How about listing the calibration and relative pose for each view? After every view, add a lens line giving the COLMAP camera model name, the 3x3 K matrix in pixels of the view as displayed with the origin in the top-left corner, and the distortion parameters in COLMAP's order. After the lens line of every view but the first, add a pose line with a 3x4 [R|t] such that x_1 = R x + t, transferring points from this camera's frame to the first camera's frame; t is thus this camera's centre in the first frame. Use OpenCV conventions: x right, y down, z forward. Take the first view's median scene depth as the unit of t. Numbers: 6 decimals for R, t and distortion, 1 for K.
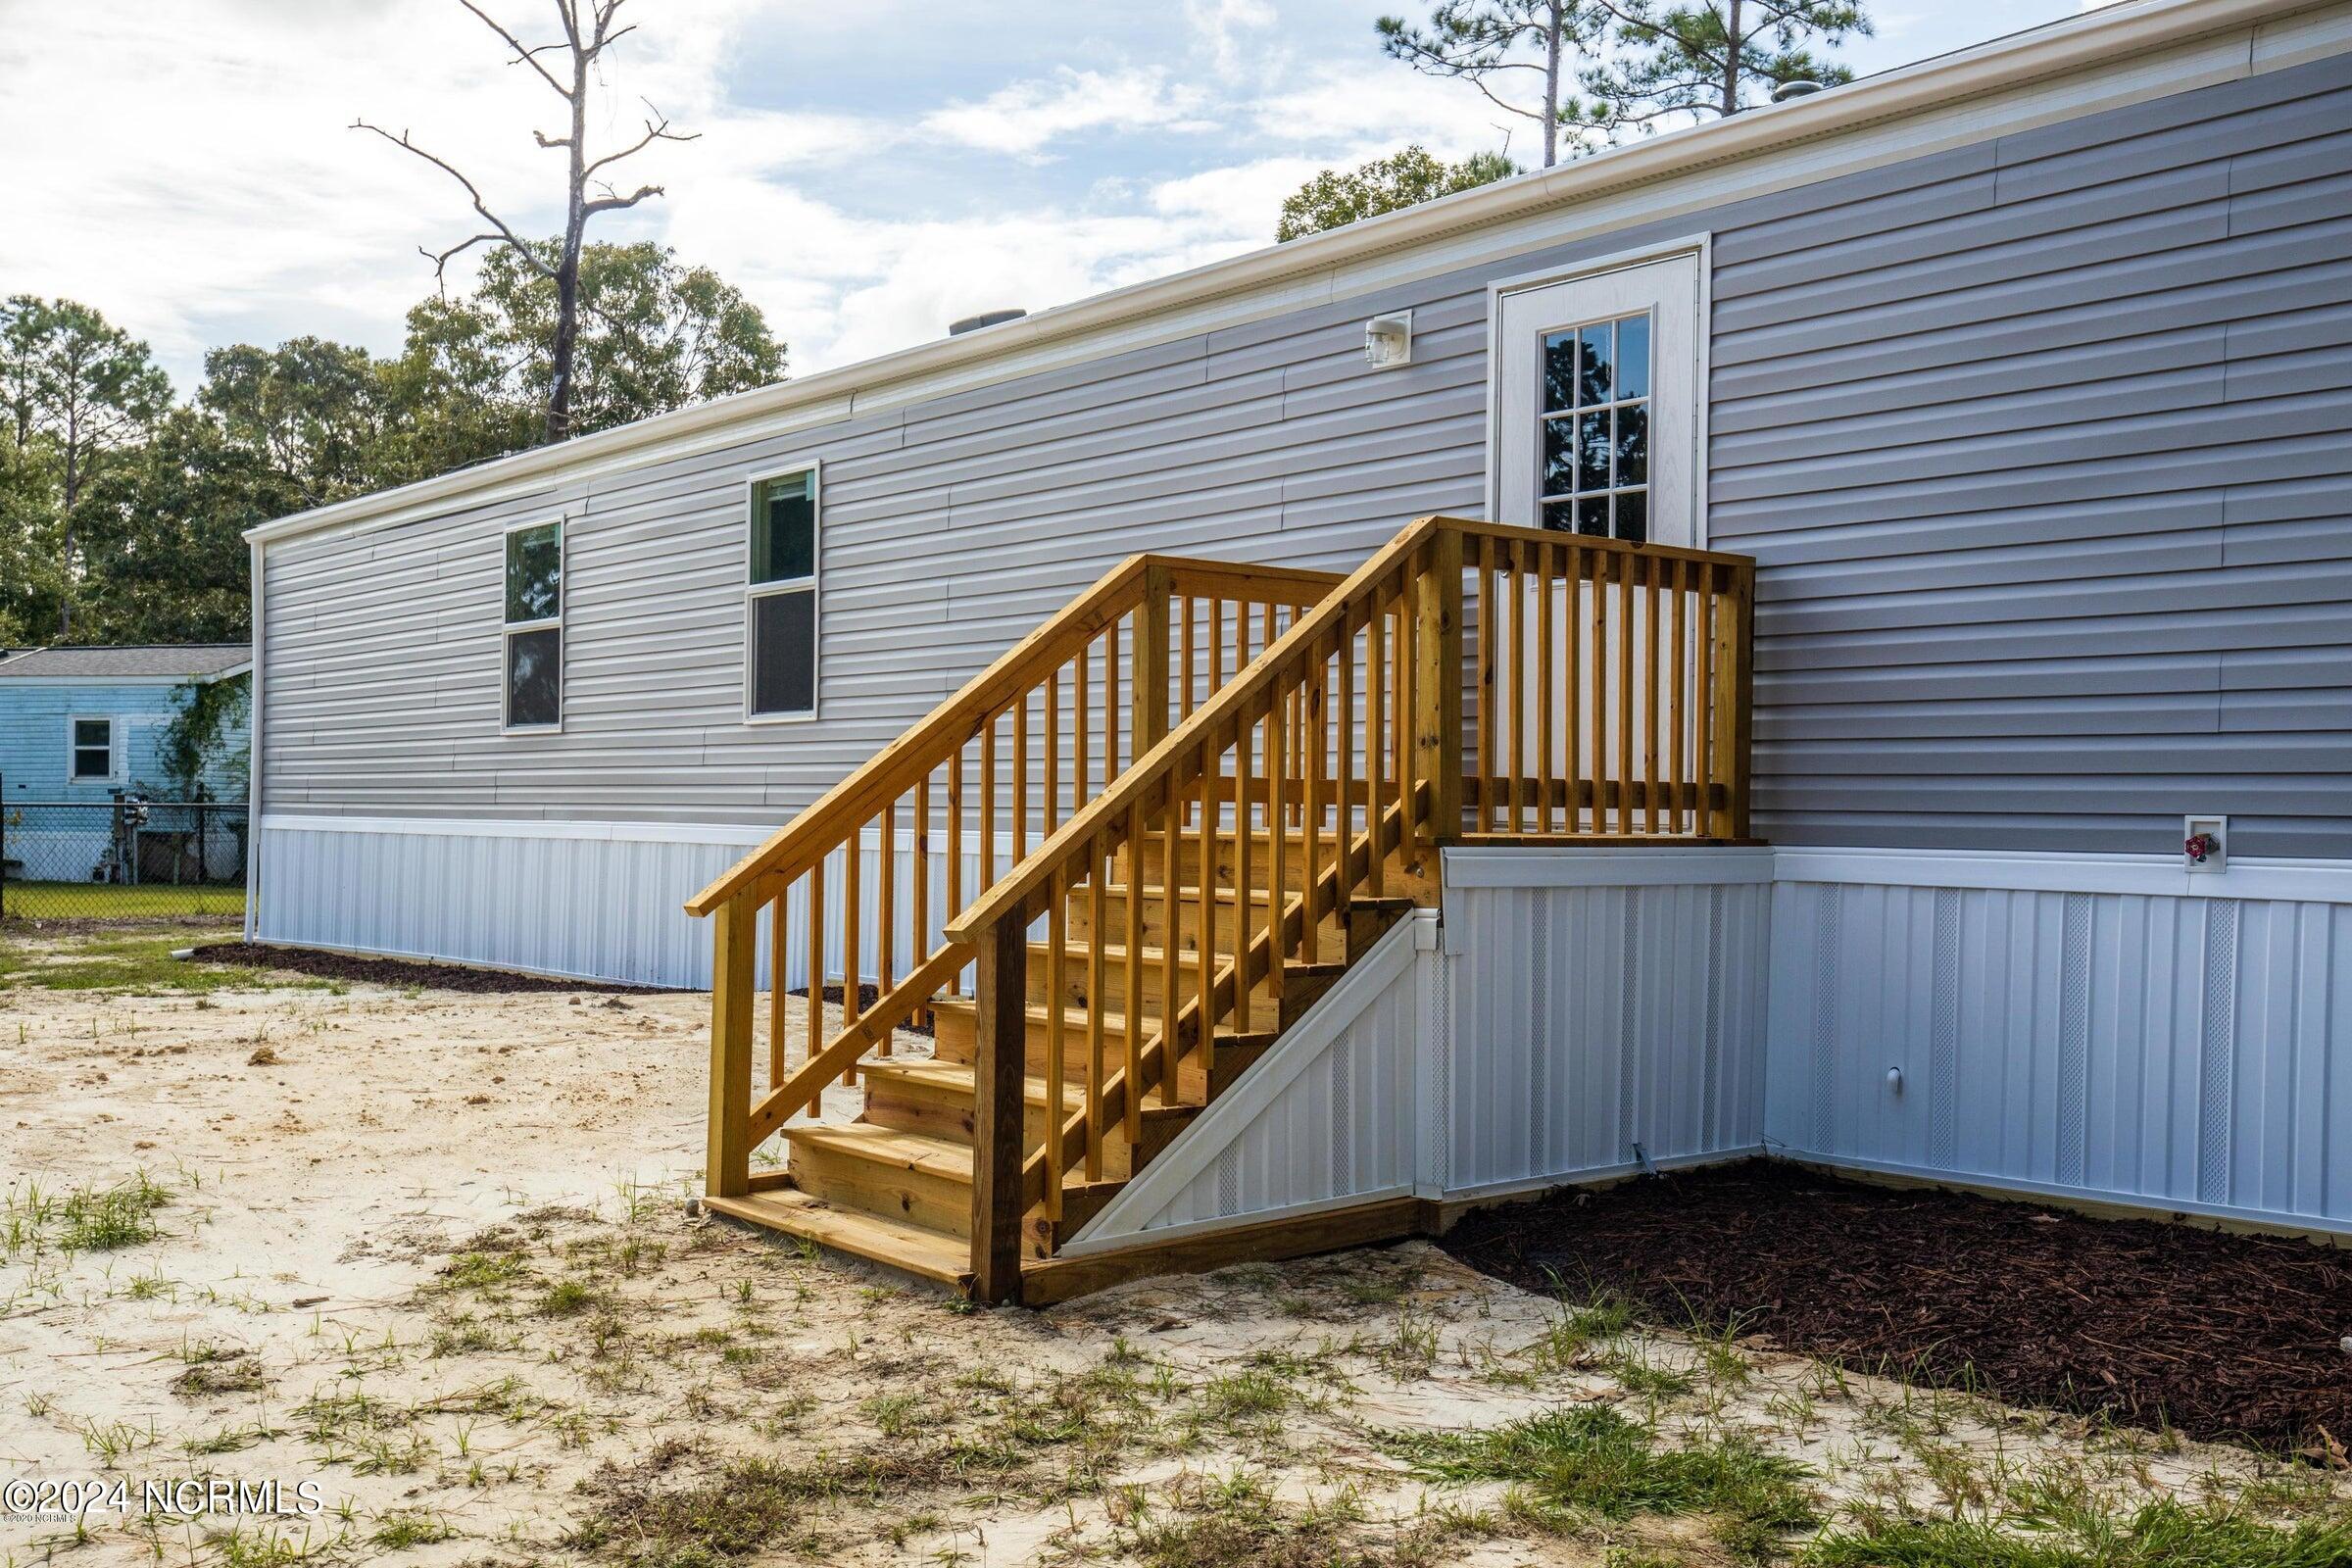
lens RADIAL K [[2307.0, 0, 1123.4], [0, 2307.0, 773.2], [0, 0, 1]] dist [0.012621, 0.000000]
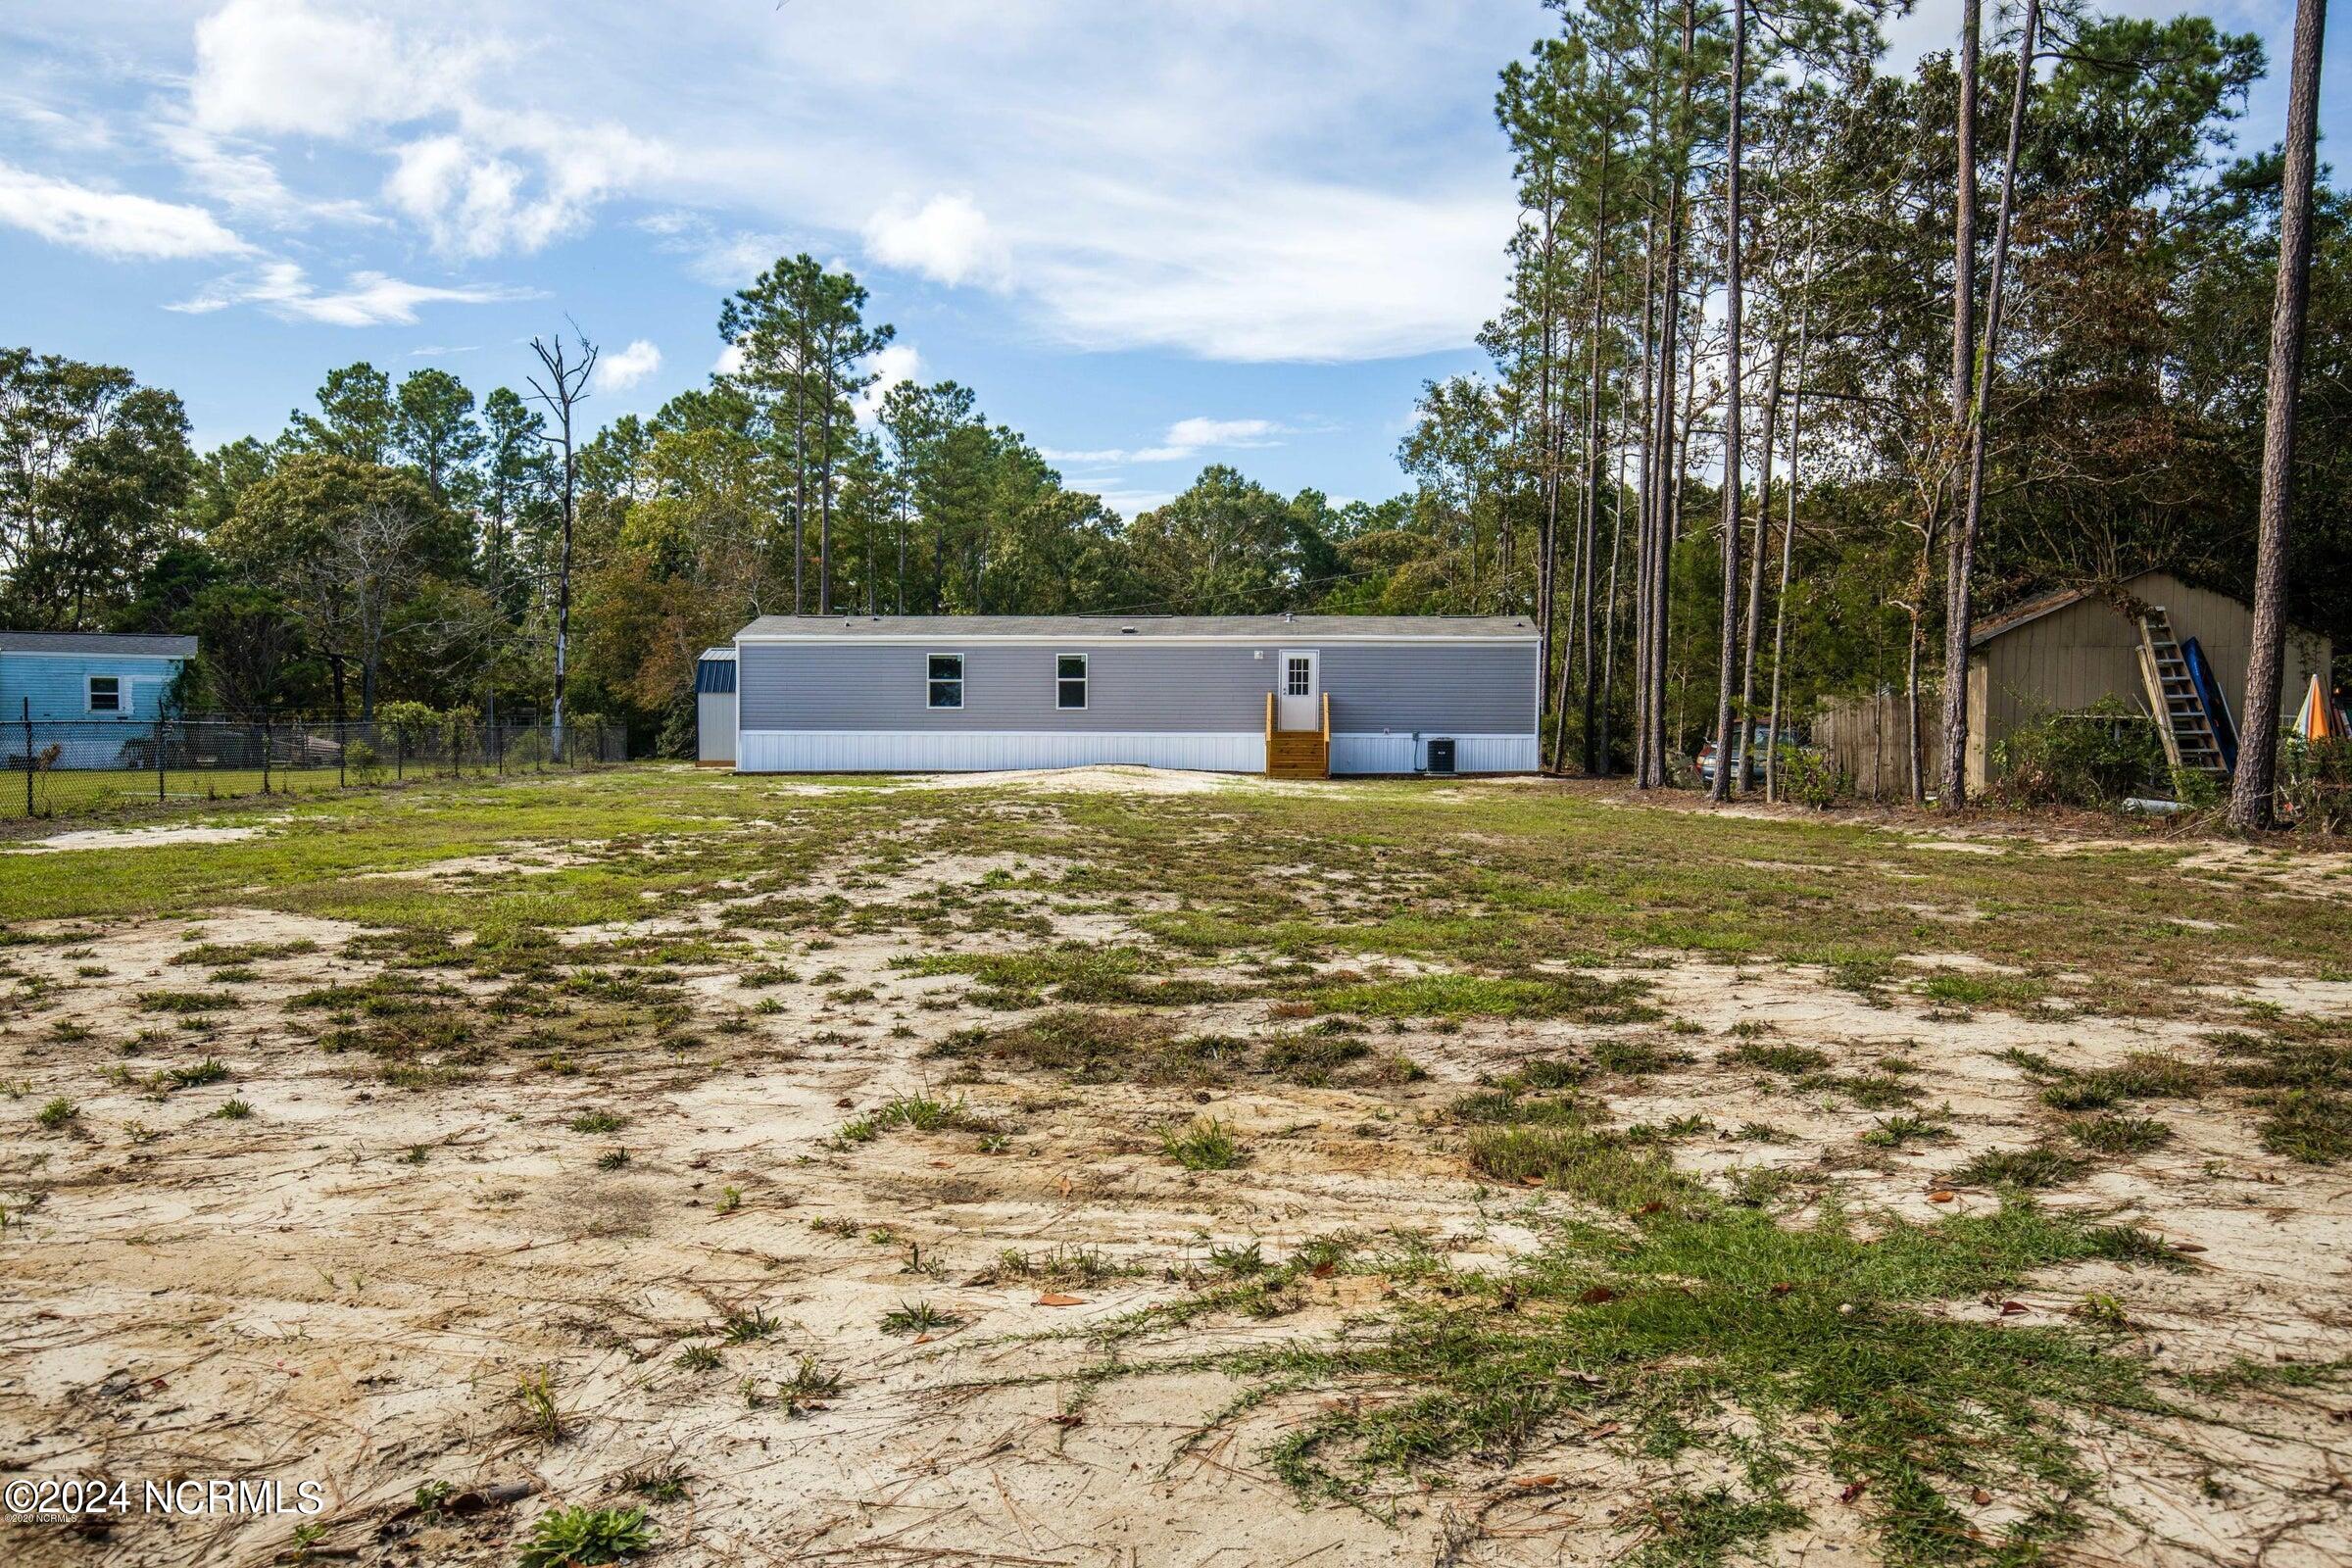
lens RADIAL K [[1742.8, 0, 1182.6], [0, 1742.8, 790.7], [0, 0, 1]] dist [-0.005238, -0.004073]
pose [[0.675968, -0.034513, 0.736123, -1.125304], [-0.009756, 0.998396, 0.055768, -0.024567], [-0.736867, -0.044879, 0.674547, -0.663399]]
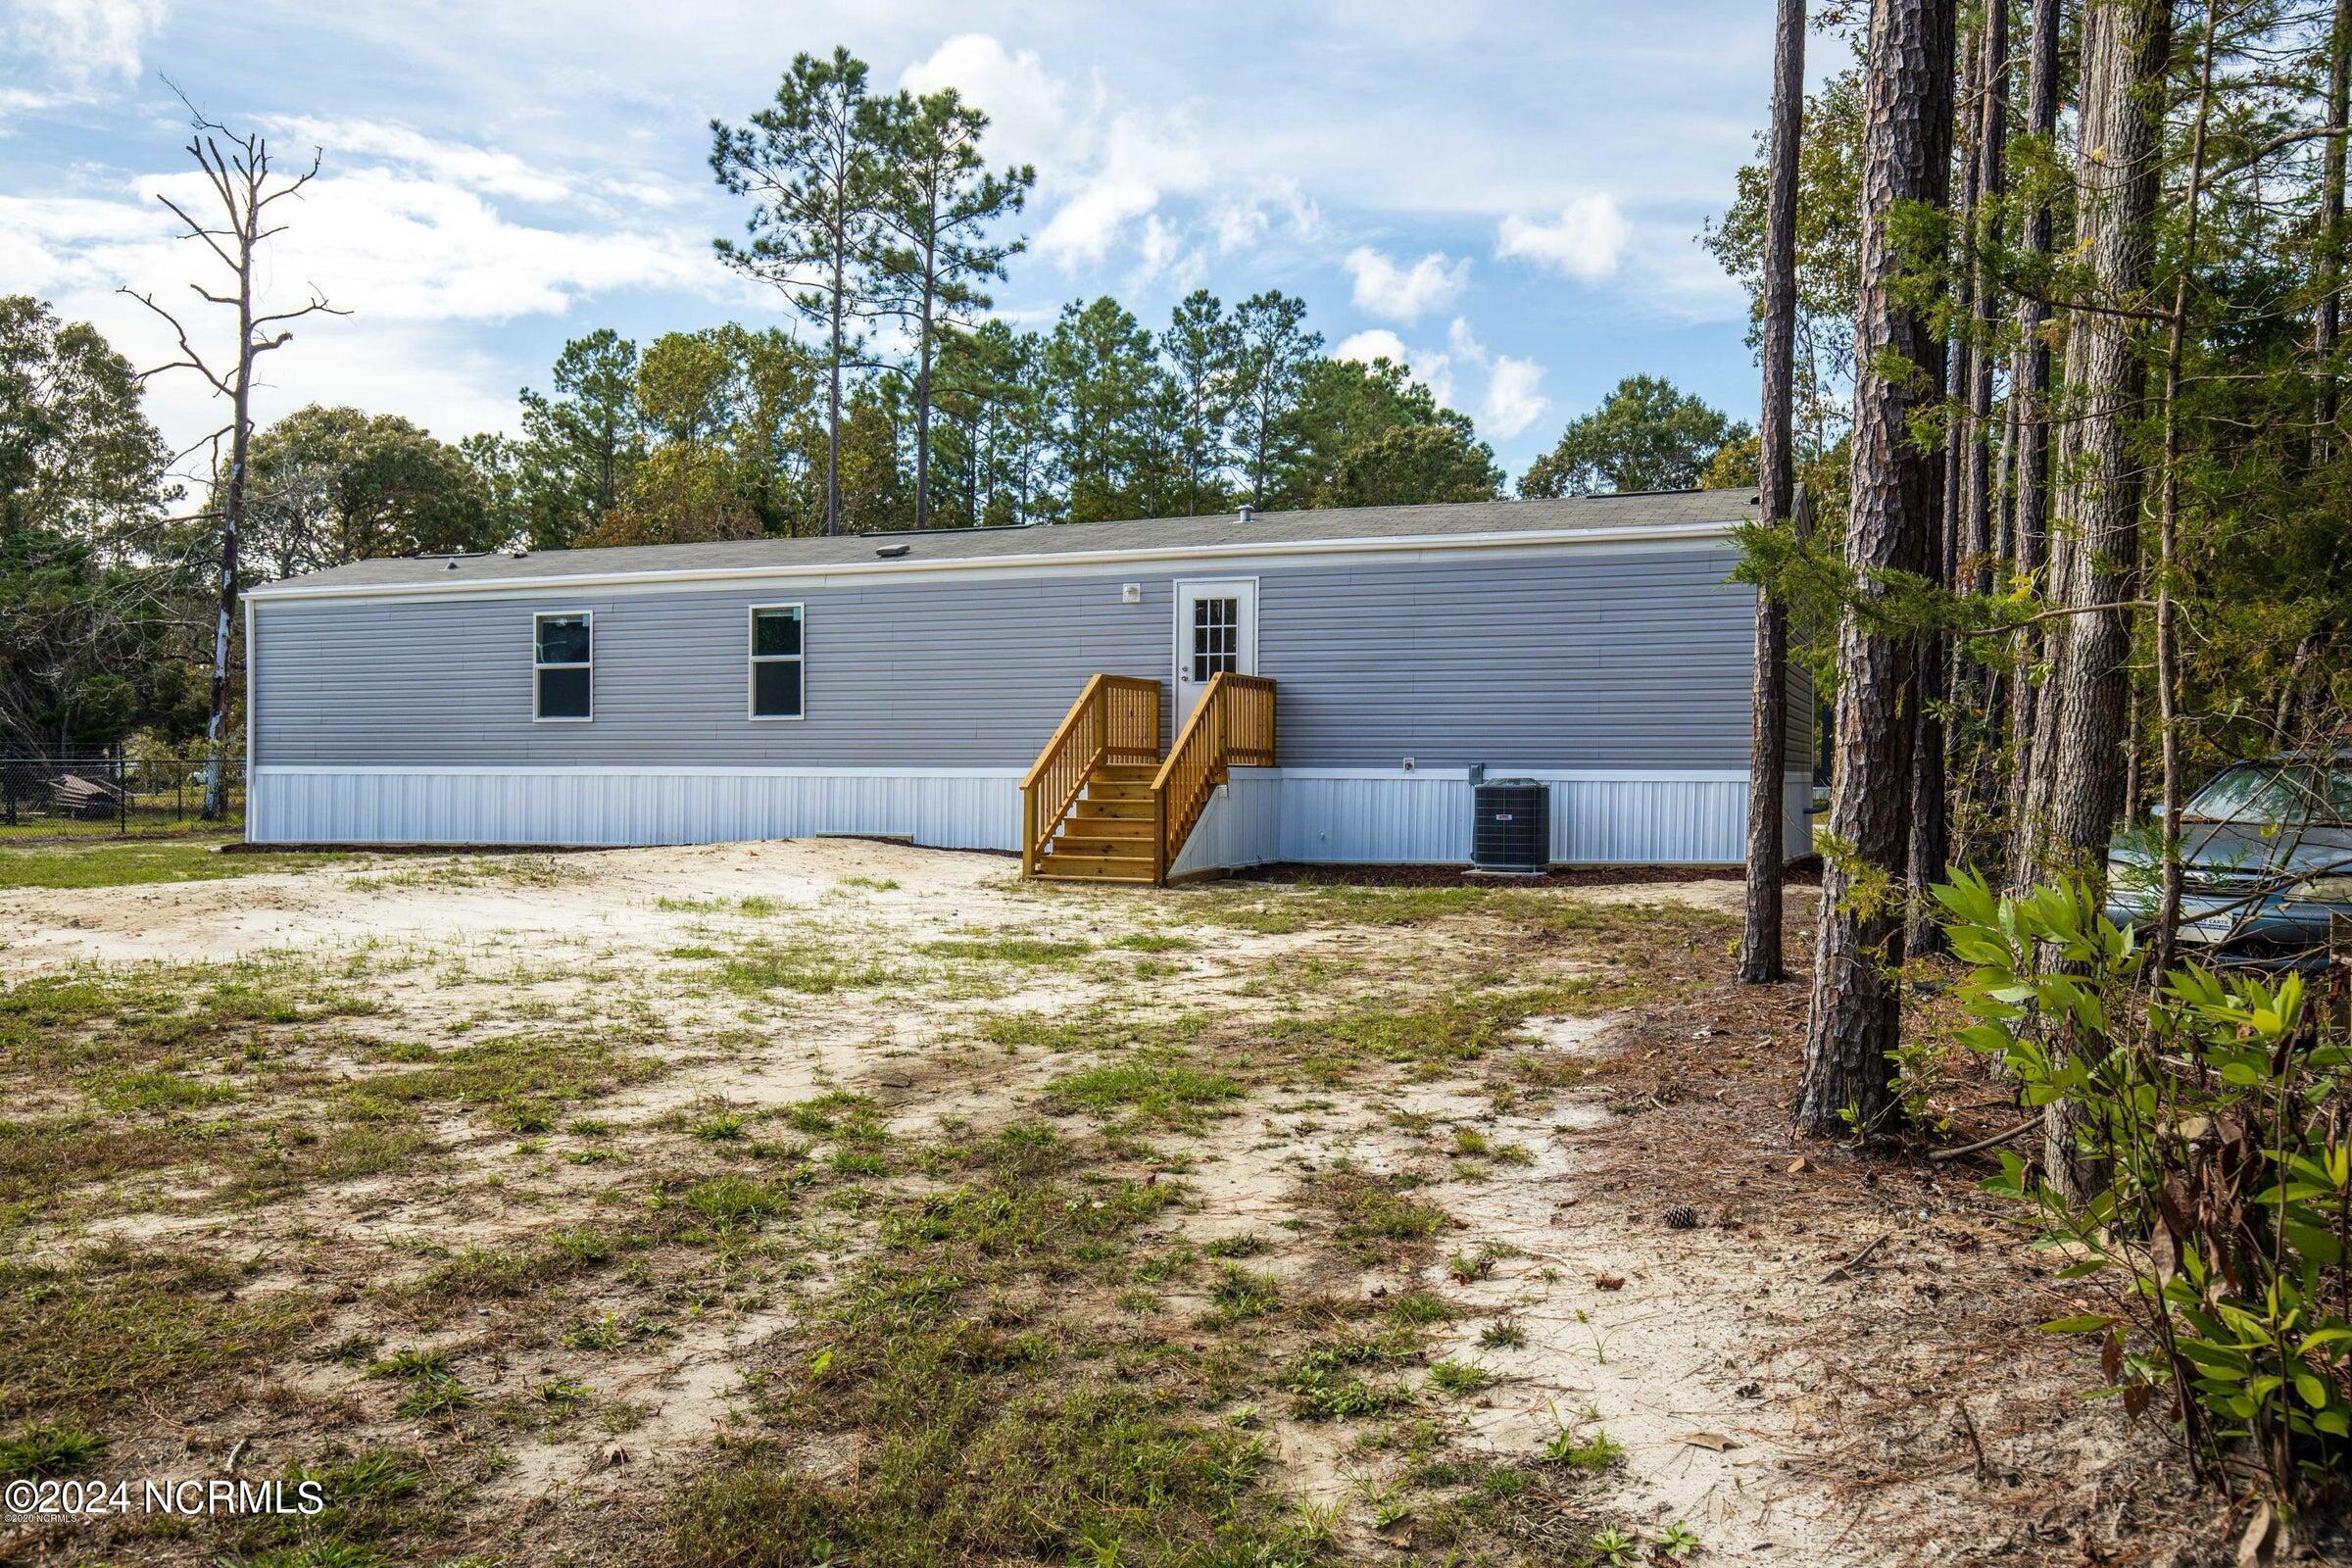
lens RADIAL K [[1946.7, 0, 1165.4], [0, 1946.7, 787.1], [0, 0, 1]] dist [-0.001885, 0.001375]
pose [[0.881088, -0.012374, 0.472791, -0.308573], [-0.001788, 0.999563, 0.029492, -0.005920], [-0.472950, -0.026830, 0.880681, -0.357393]]
